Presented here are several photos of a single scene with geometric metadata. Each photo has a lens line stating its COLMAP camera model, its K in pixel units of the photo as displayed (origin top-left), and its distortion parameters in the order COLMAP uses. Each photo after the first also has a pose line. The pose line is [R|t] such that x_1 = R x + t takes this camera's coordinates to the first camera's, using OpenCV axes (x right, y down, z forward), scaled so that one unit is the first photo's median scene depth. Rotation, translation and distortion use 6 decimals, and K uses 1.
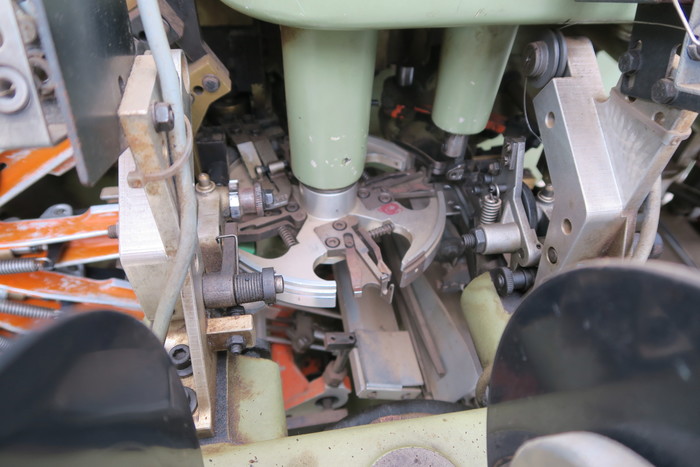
lens RADIAL K [[480.2, 0, 353.2], [0, 480.2, 234.2], [0, 0, 1]] dist [-0.027014, 0.005605]
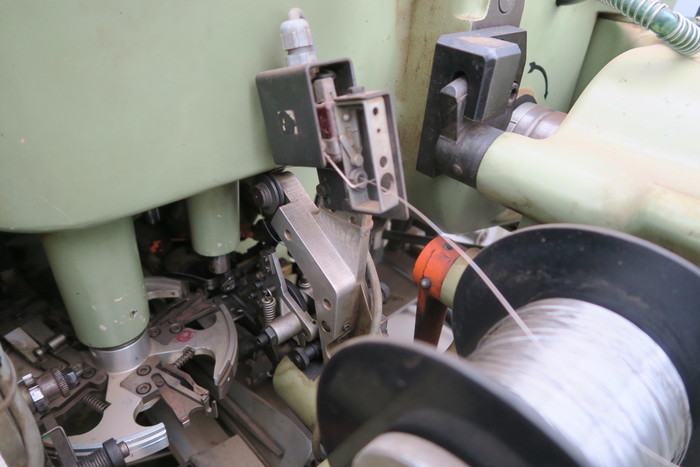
lens RADIAL K [[480.2, 0, 353.2], [0, 480.2, 234.2], [0, 0, 1]] dist [-0.027014, 0.005605]
pose [[0.826658, -0.299506, 0.476376, -0.057245], [0.373846, 0.925058, -0.067138, -0.052774], [-0.420567, 0.233591, 0.876675, -0.187161]]
